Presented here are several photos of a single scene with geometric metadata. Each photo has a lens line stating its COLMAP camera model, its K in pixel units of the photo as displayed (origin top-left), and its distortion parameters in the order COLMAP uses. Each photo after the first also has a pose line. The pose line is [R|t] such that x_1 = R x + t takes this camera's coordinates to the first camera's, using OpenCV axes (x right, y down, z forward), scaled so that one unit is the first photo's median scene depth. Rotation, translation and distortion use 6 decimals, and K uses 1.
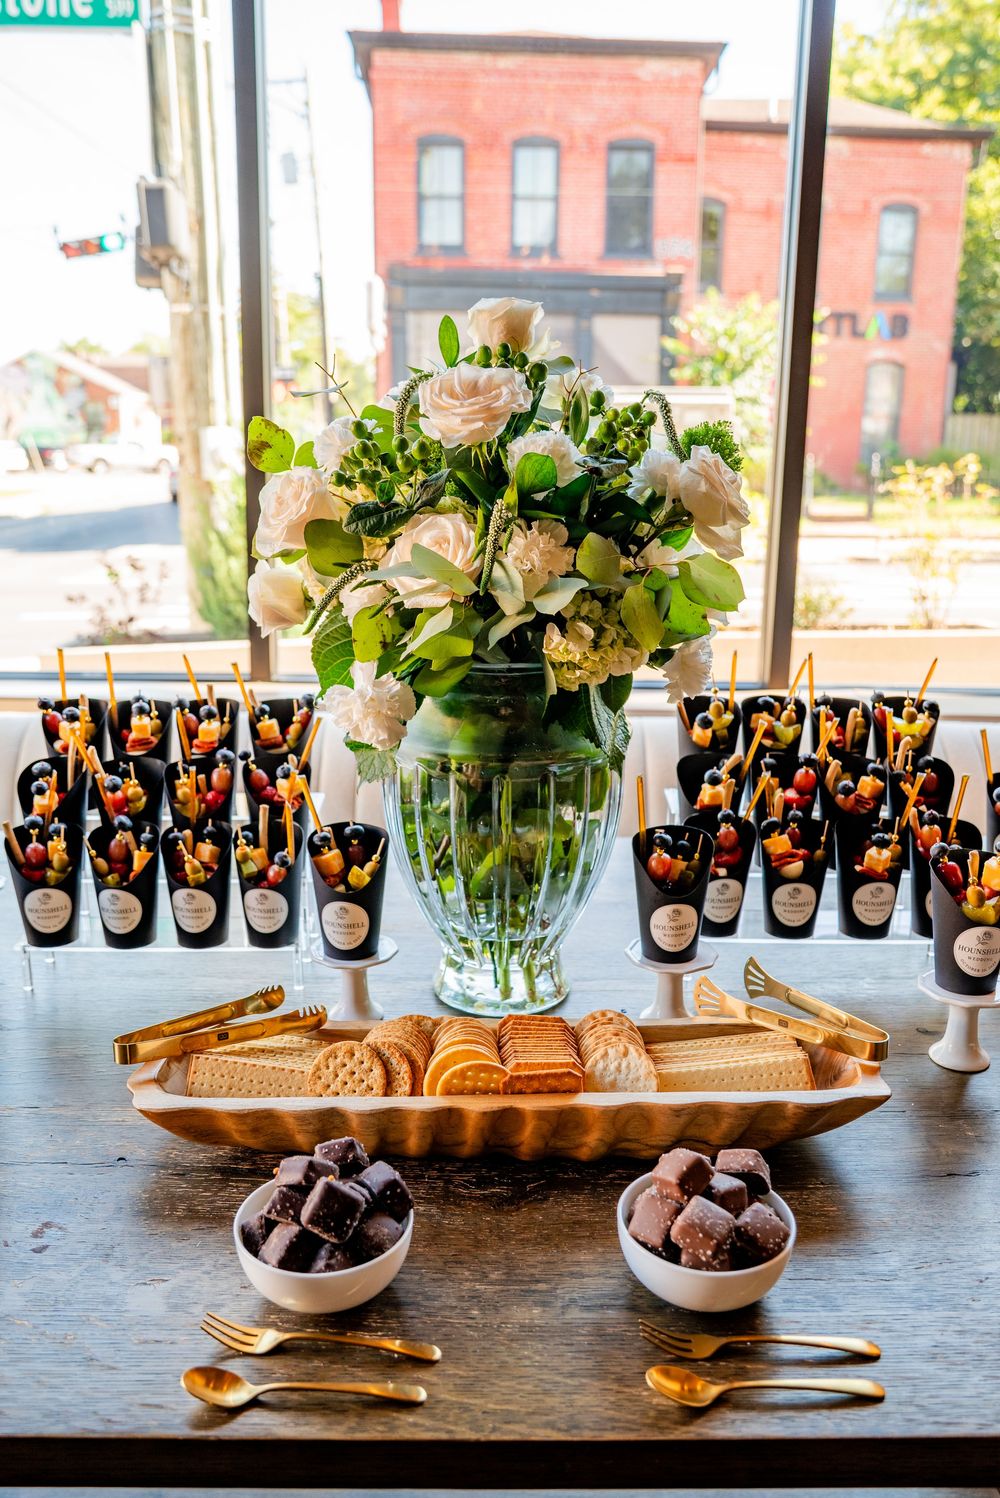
lens RADIAL K [[1122.4, 0, 513.7], [0, 1122.4, 783.4], [0, 0, 1]] dist [-0.066002, 0.001039]
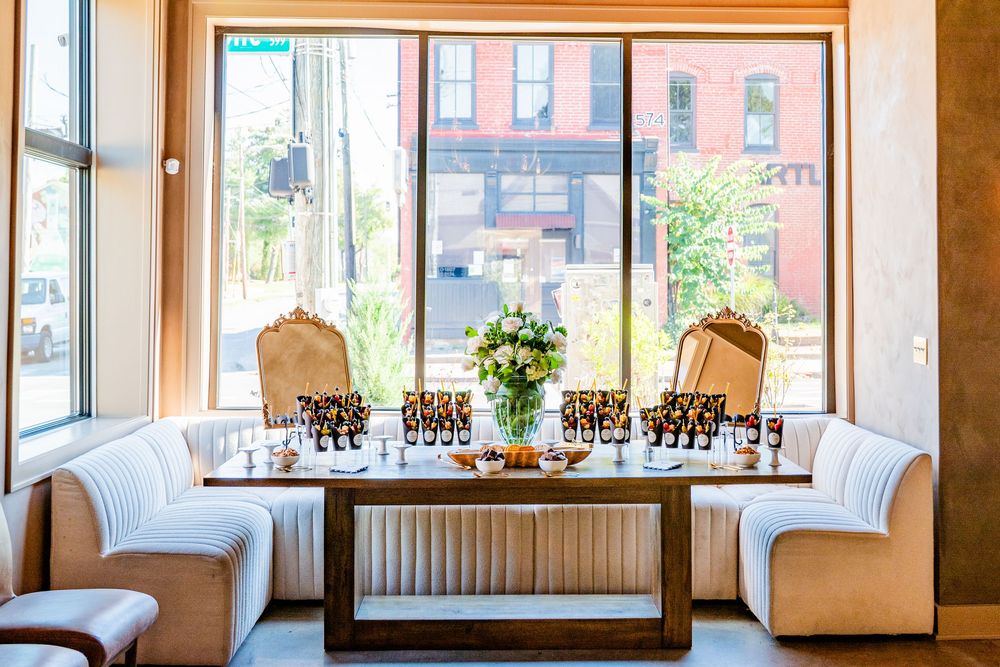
lens RADIAL K [[1022.4, 0, 500.1], [0, 1022.4, 334.3], [0, 0, 1]] dist [-0.006024, 0.000000]
pose [[0.999761, -0.011734, -0.018426, -0.002857], [0.006982, 0.970888, -0.239432, 0.659931], [0.020699, 0.239246, 0.970738, -2.830759]]
